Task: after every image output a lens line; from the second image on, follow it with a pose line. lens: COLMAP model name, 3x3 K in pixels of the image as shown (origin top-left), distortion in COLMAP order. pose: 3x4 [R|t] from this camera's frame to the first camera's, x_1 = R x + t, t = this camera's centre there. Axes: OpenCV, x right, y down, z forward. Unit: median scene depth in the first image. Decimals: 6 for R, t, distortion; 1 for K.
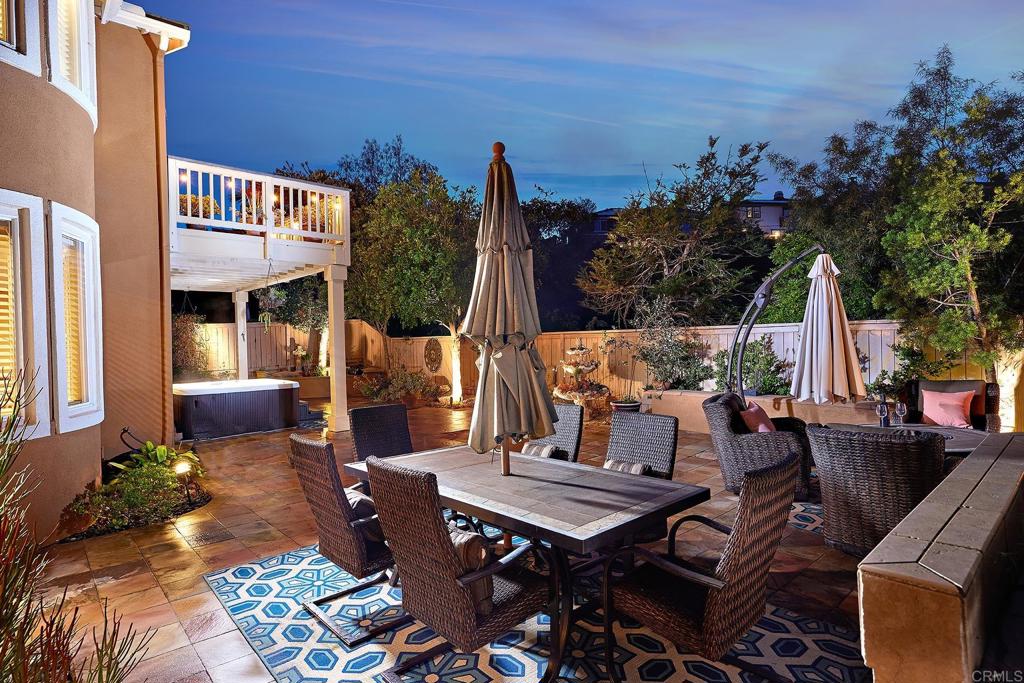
lens RADIAL K [[537.2, 0, 512.1], [0, 537.2, 341.6], [0, 0, 1]] dist [0.003501, -0.000026]
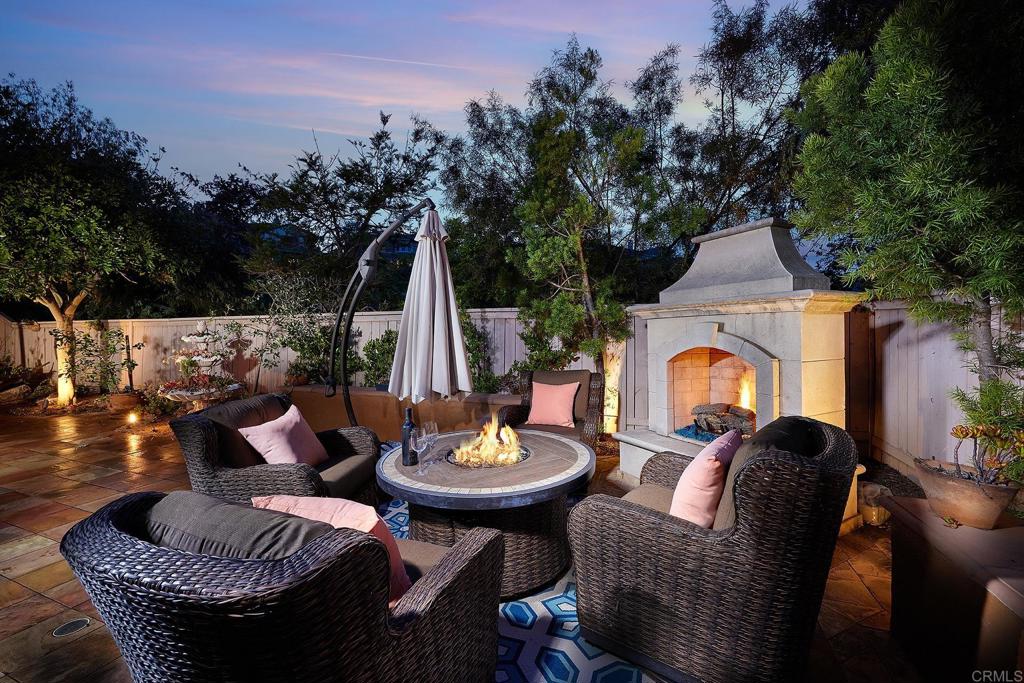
lens RADIAL K [[405.8, 0, 512.8], [0, 405.8, 340.1], [0, 0, 1]] dist [-0.001099, -0.000037]
pose [[0.898125, 0.020886, 0.439245, 0.266350], [-0.019193, 0.999781, -0.008294, 0.016798], [-0.439322, -0.000981, 0.898329, 0.259030]]
